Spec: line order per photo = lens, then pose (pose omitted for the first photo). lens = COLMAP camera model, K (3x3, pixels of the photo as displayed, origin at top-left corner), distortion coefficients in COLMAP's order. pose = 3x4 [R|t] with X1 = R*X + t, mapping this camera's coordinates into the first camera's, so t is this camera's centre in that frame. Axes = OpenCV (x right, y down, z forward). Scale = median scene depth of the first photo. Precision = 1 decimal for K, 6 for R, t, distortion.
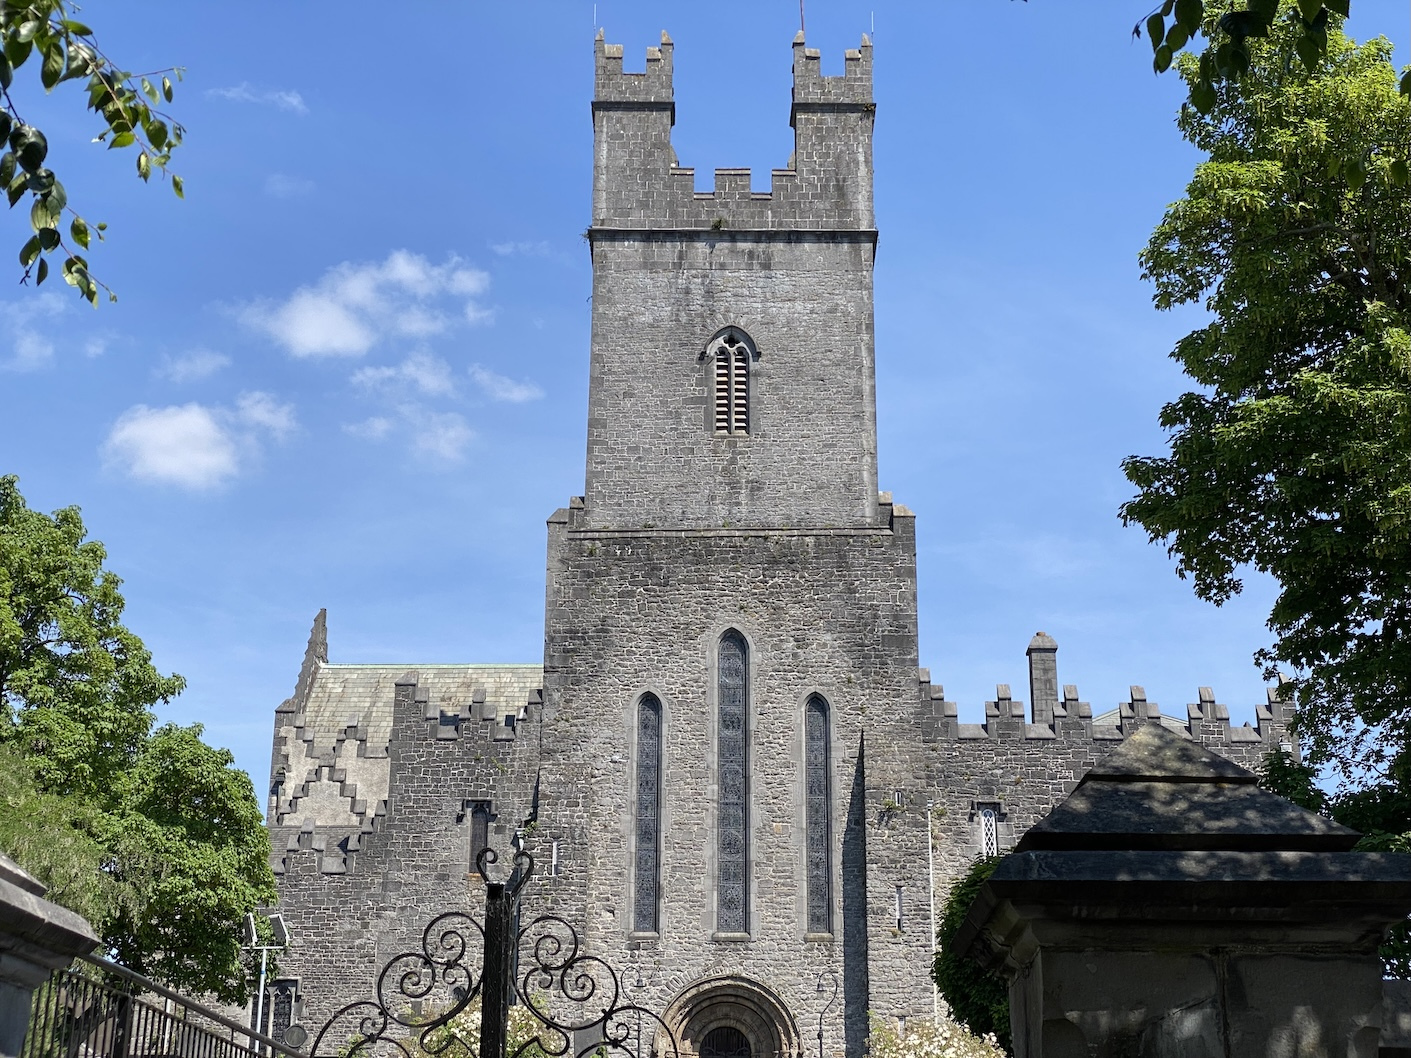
lens RADIAL K [[2104.1, 0, 695.9], [0, 2104.1, 526.3], [0, 0, 1]] dist [0.150210, 0.000000]
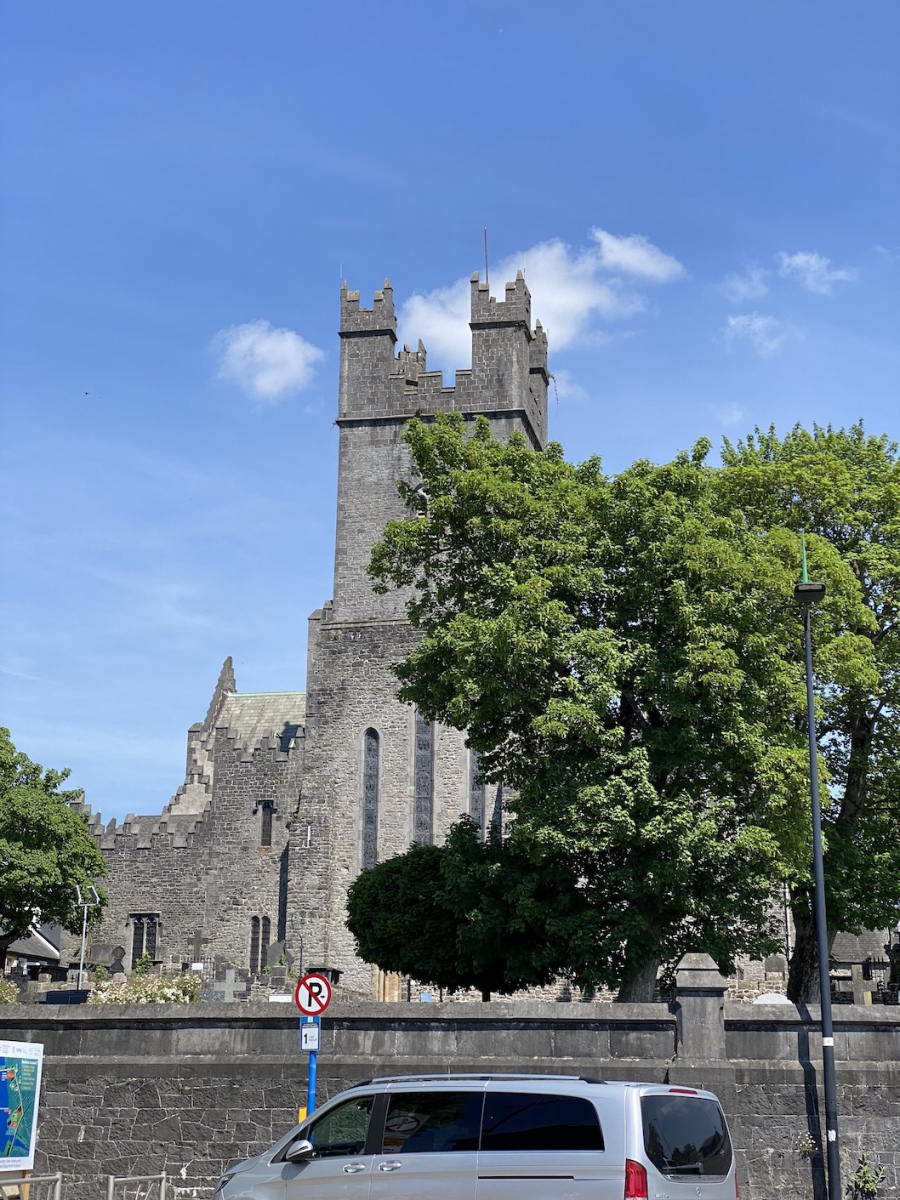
lens RADIAL K [[1789.5, 0, 453.3], [0, 1789.5, 605.3], [0, 0, 1]] dist [0.150210, 0.000000]
pose [[0.982472, -0.045312, -0.180820, 0.282155], [0.057976, 0.996175, 0.065374, -0.095029], [0.177166, -0.074712, 0.981341, -0.286002]]
